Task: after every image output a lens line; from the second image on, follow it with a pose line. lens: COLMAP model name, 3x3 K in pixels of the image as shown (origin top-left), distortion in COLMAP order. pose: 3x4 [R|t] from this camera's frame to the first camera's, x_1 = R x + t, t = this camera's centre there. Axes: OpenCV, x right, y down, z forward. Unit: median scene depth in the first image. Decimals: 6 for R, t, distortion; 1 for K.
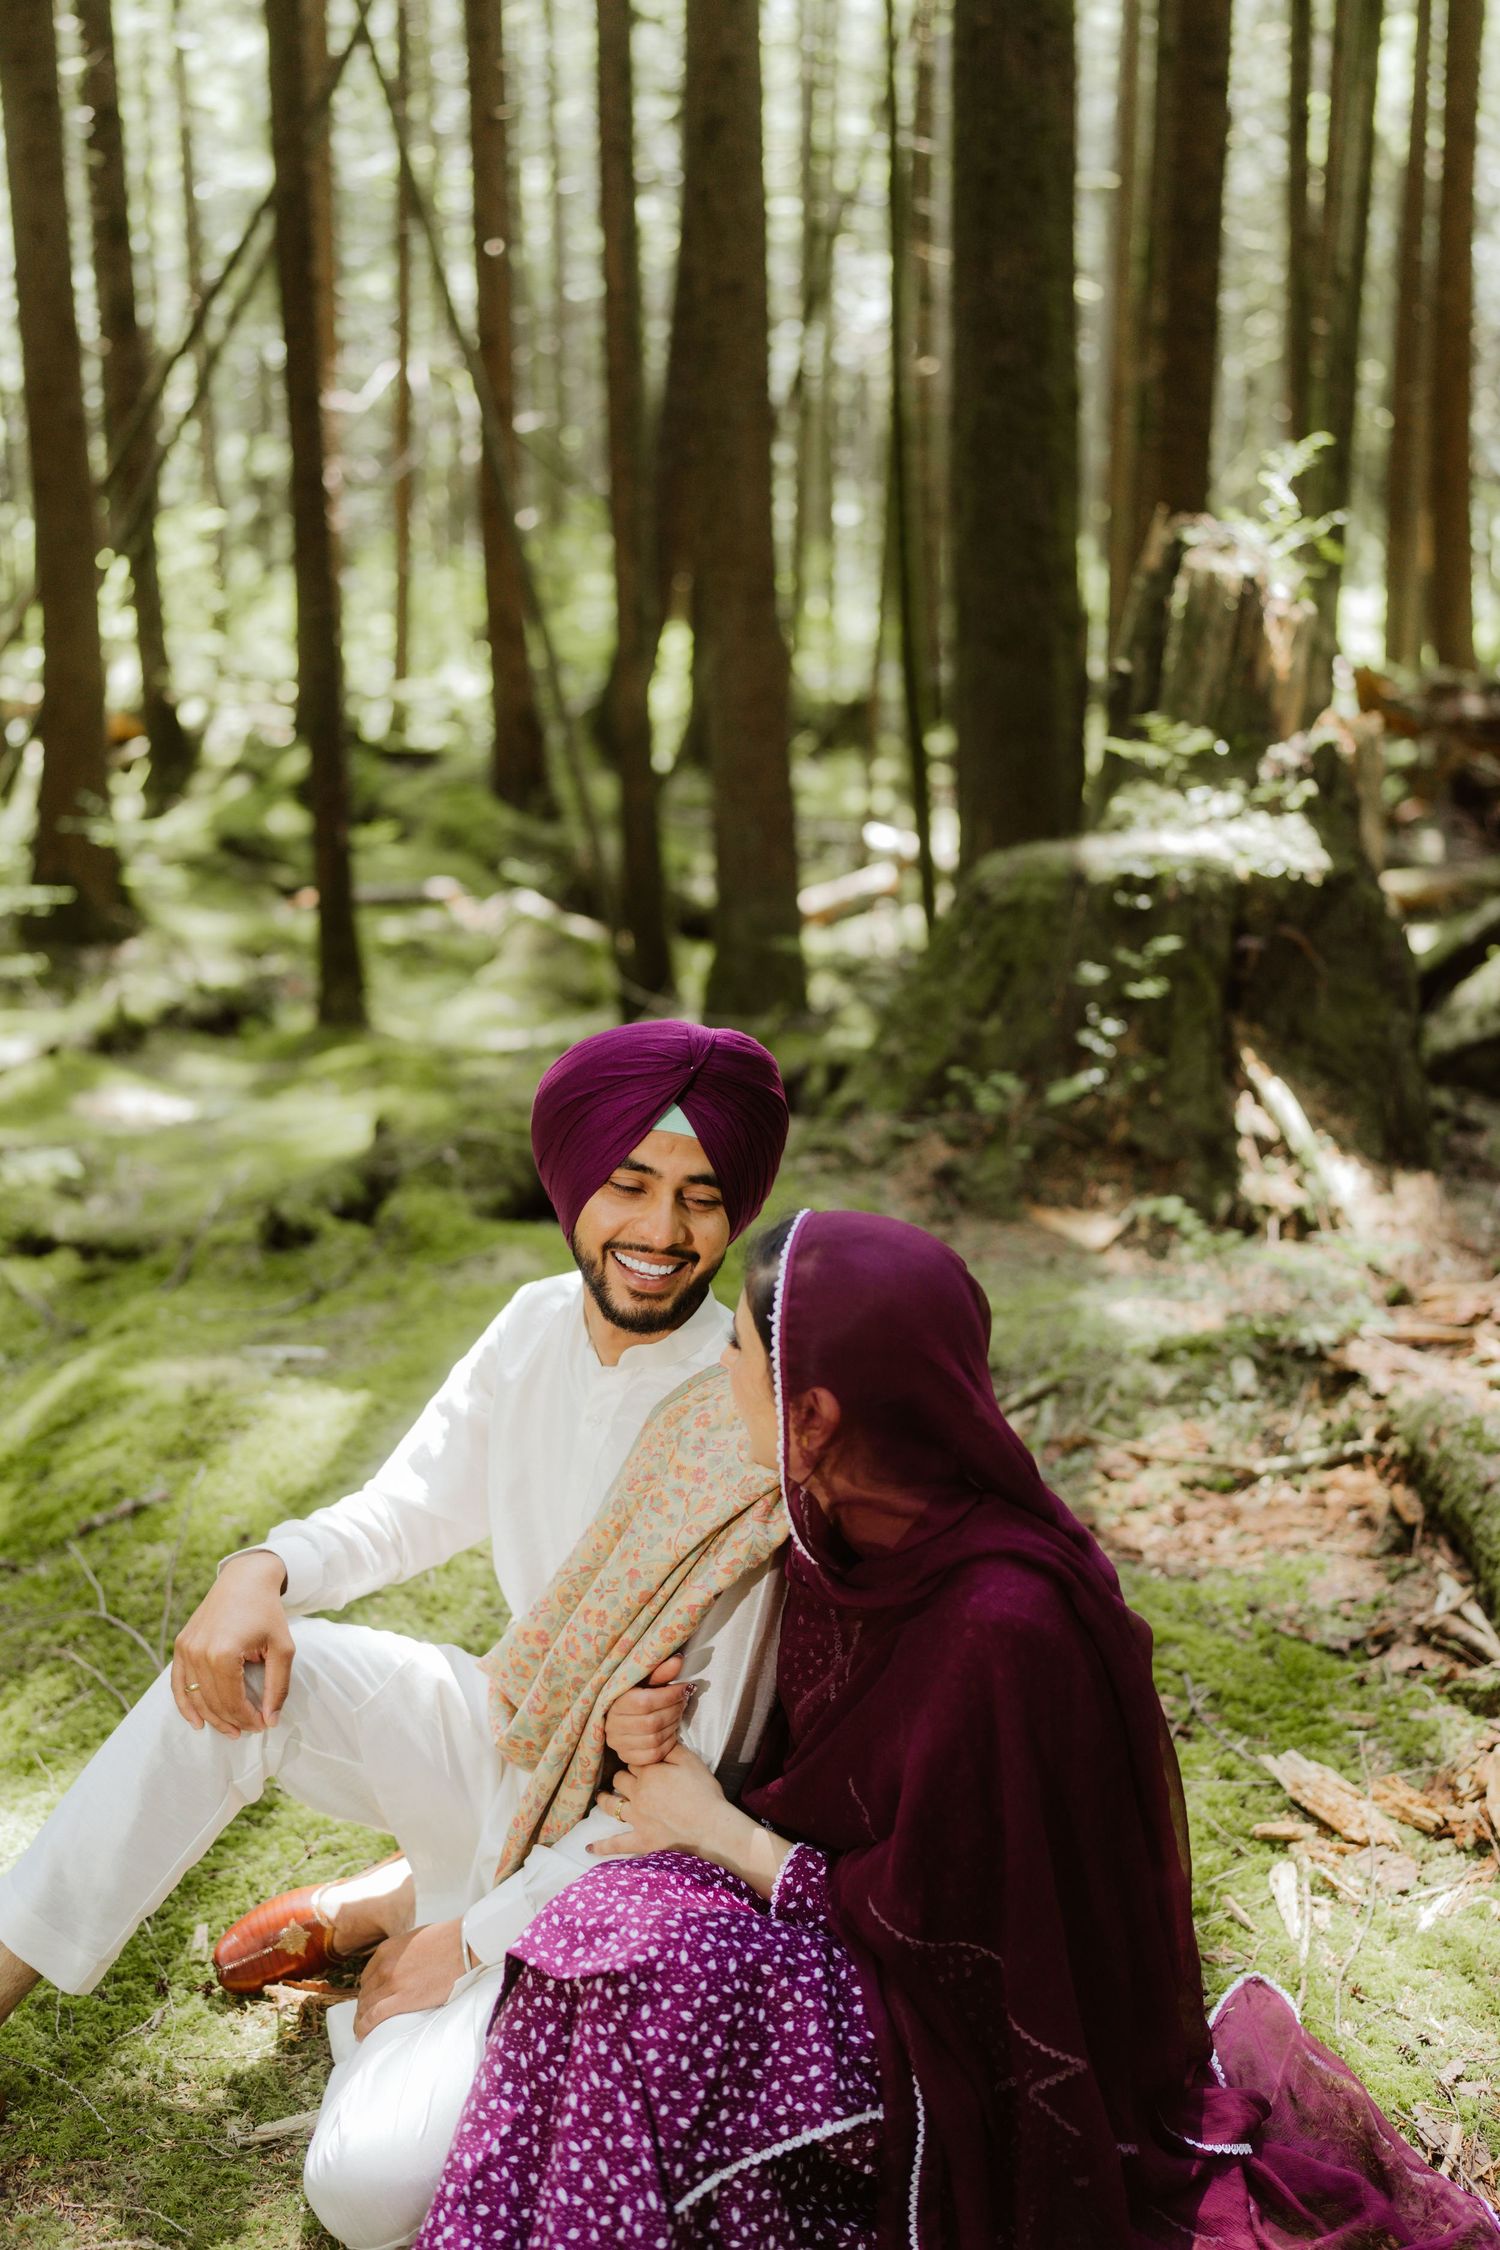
lens RADIAL K [[2222.3, 0, 749.9], [0, 2222.3, 1177.8], [0, 0, 1]] dist [-0.000796, 0.000000]
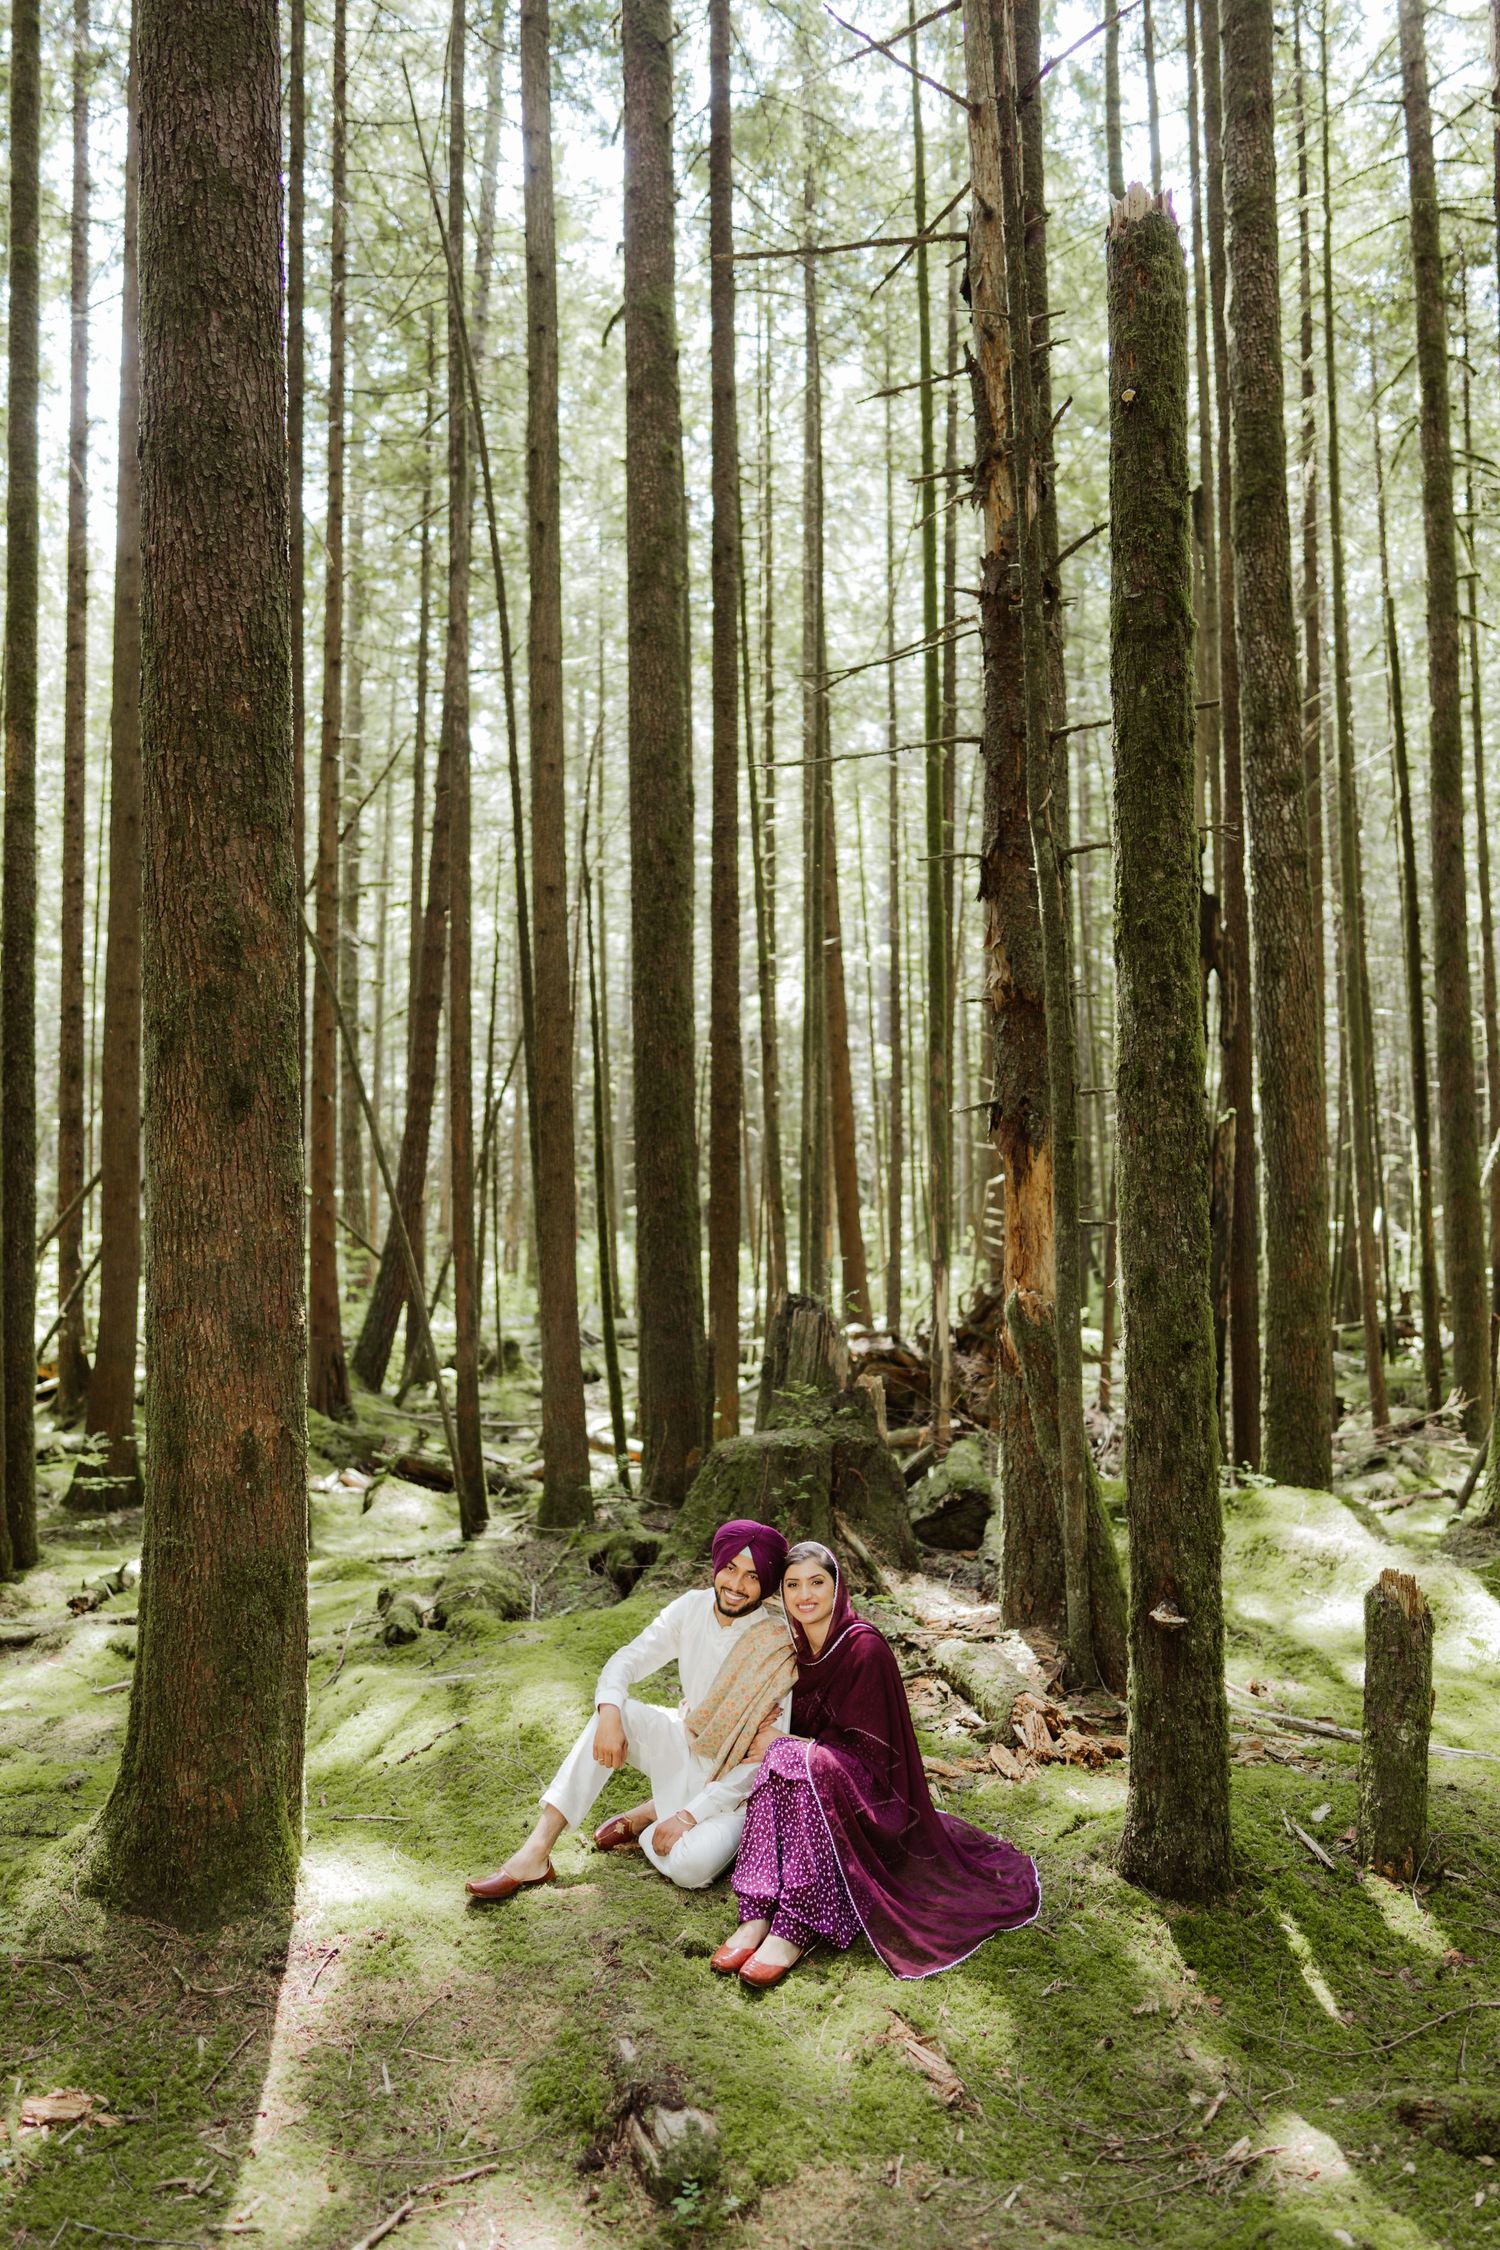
lens RADIAL K [[1529.0, 0, 744.4], [0, 1529.0, 1144.8], [0, 0, 1]] dist [0.005109, -0.006638]
pose [[0.970691, 0.011752, 0.240042, -0.327173], [0.066658, 0.946451, -0.315891, 0.083360], [-0.230900, 0.322634, 0.917928, -0.715622]]
